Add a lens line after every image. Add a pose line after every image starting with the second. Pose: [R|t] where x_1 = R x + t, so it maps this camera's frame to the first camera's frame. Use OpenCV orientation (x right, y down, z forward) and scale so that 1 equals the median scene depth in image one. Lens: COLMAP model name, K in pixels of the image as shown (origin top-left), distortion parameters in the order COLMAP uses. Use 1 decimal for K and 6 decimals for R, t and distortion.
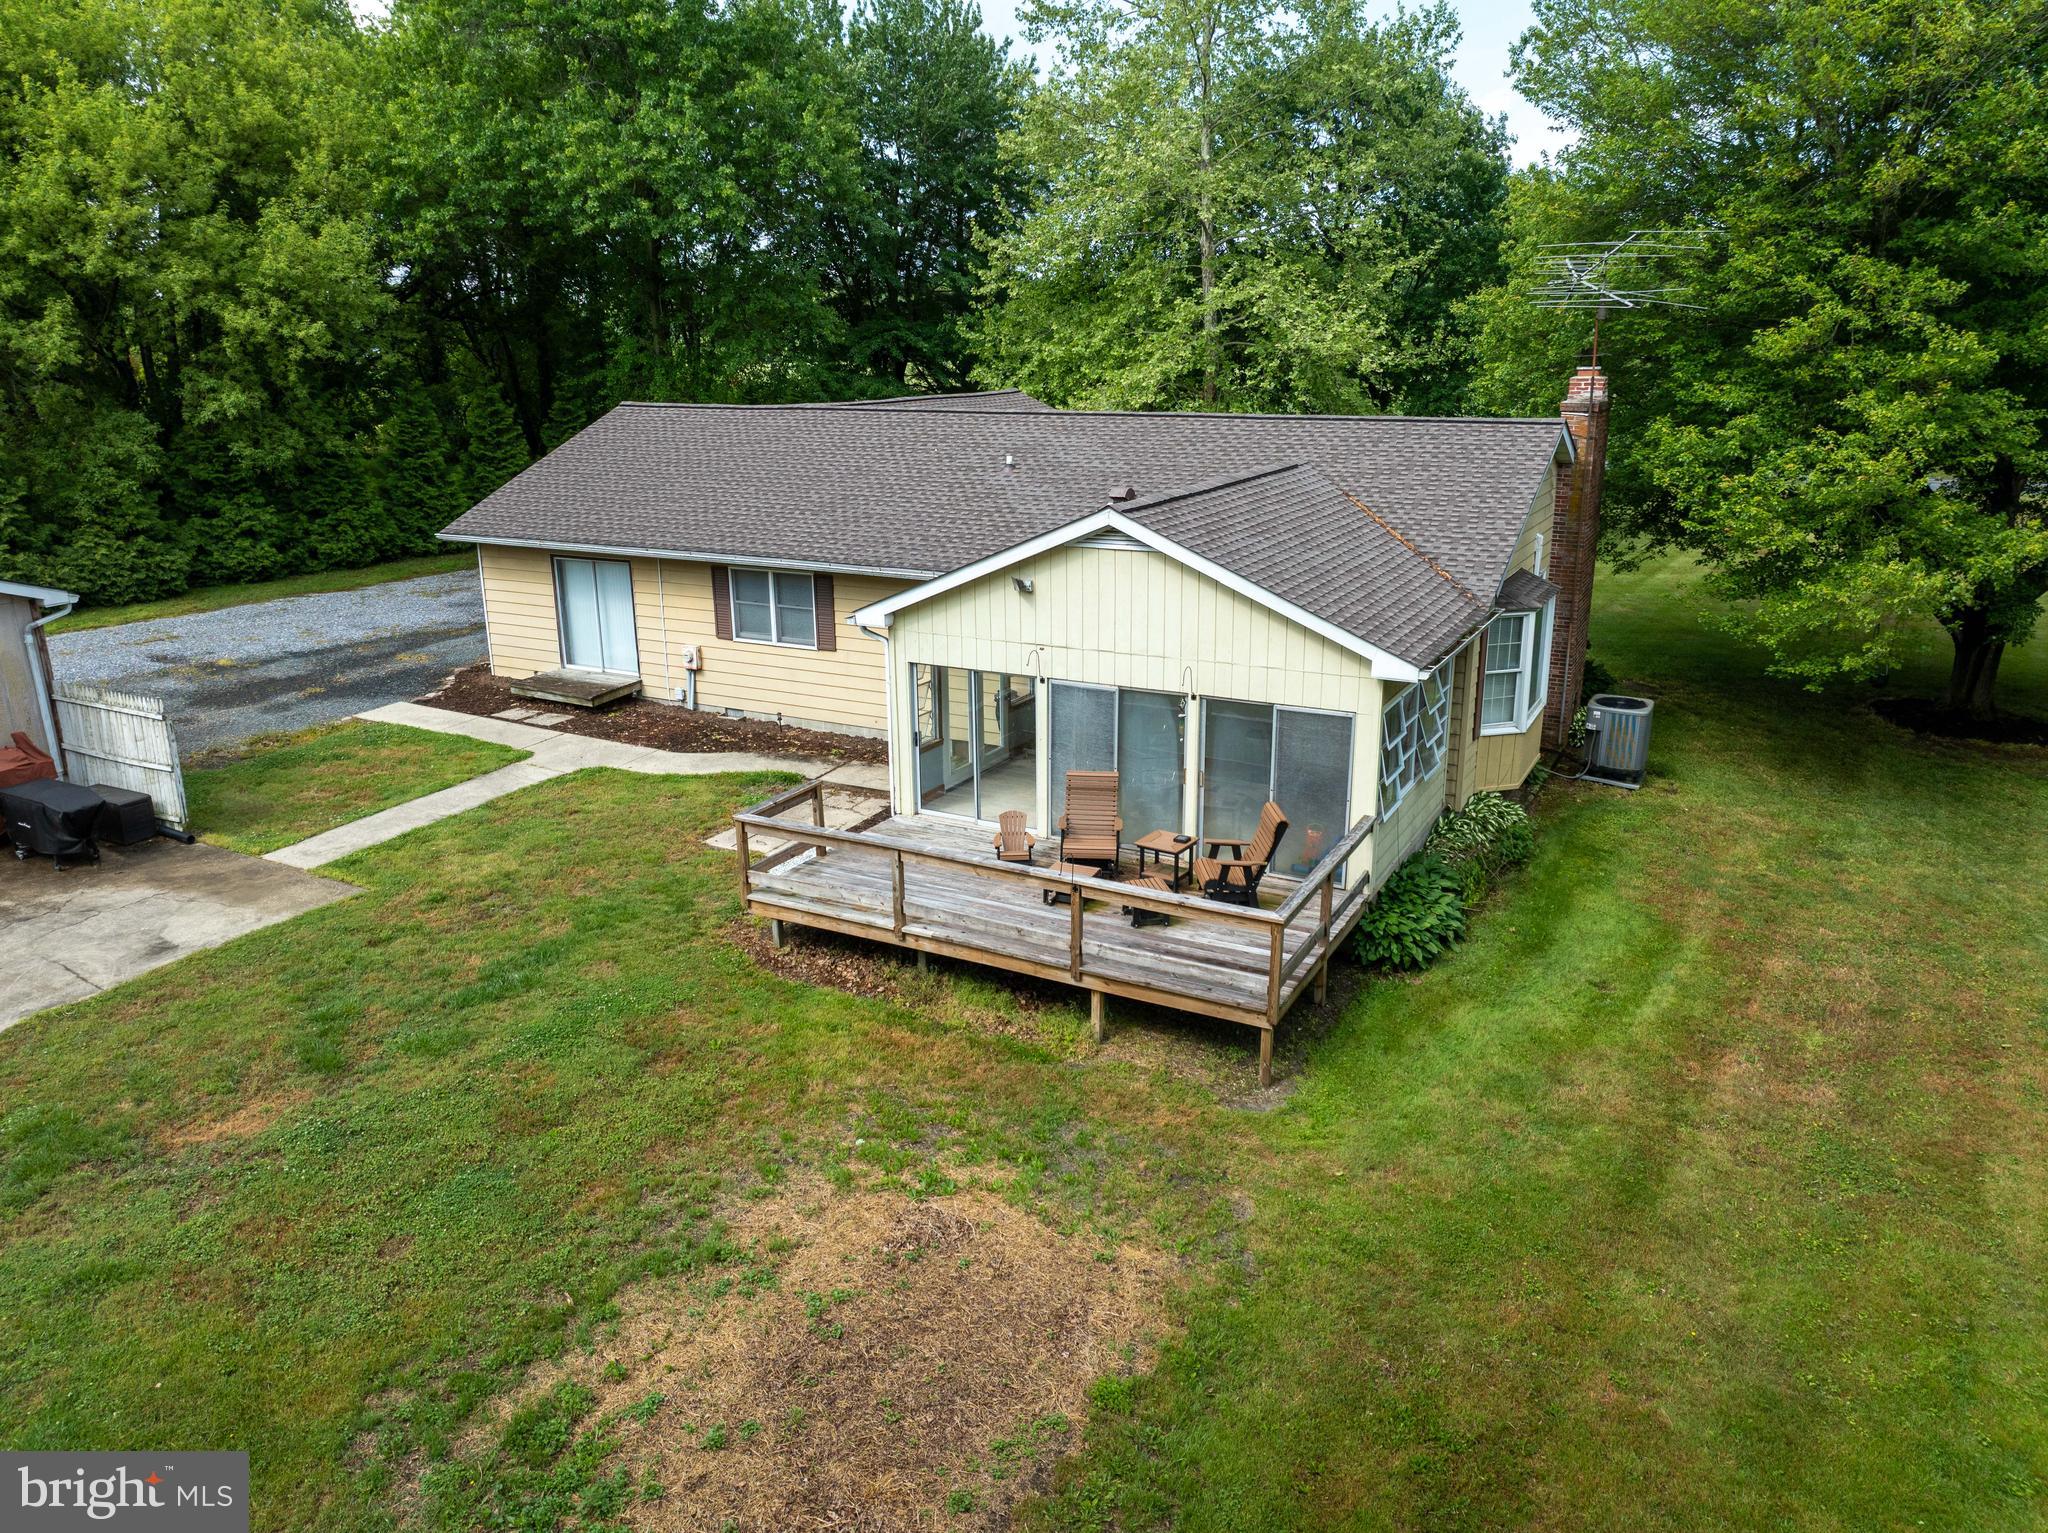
lens RADIAL K [[1441.6, 0, 1027.3], [0, 1441.6, 765.5], [0, 0, 1]] dist [-0.039573, 0.001984]
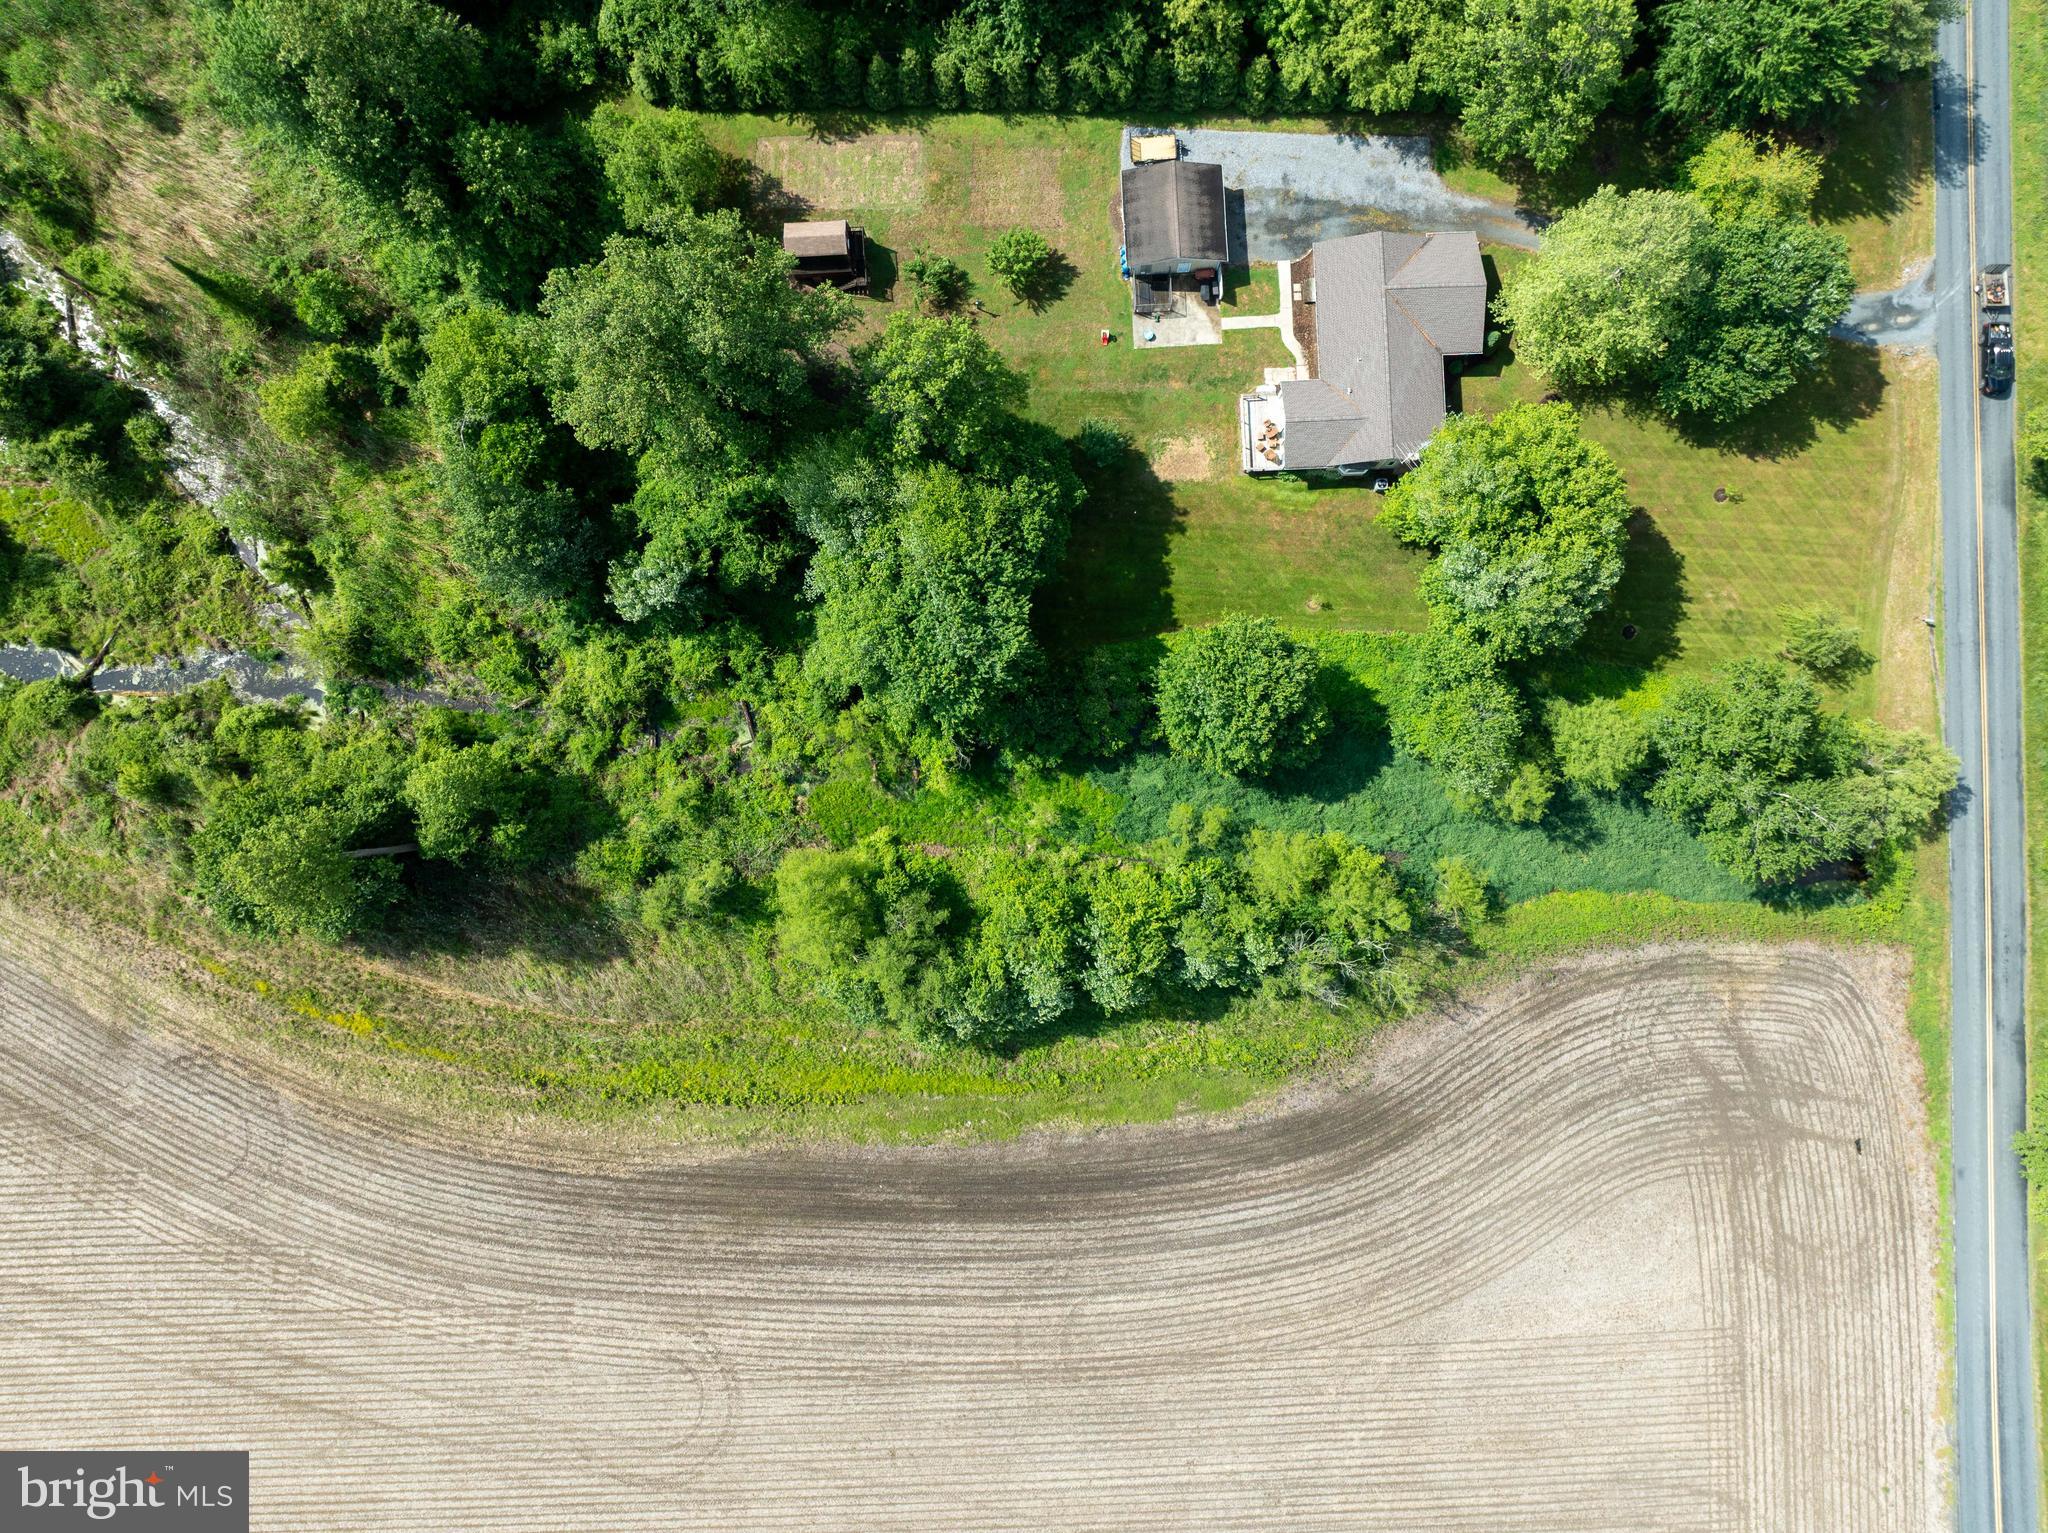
lens RADIAL K [[1455.0, 0, 1019.4], [0, 1455.0, 768.0], [0, 0, 1]] dist [-0.039323, -0.007216]
pose [[0.508384, 0.861079, -0.009415, 0.857130], [-0.237242, 0.150562, 0.959712, -5.953403], [0.827805, -0.485669, 0.280828, -2.718156]]
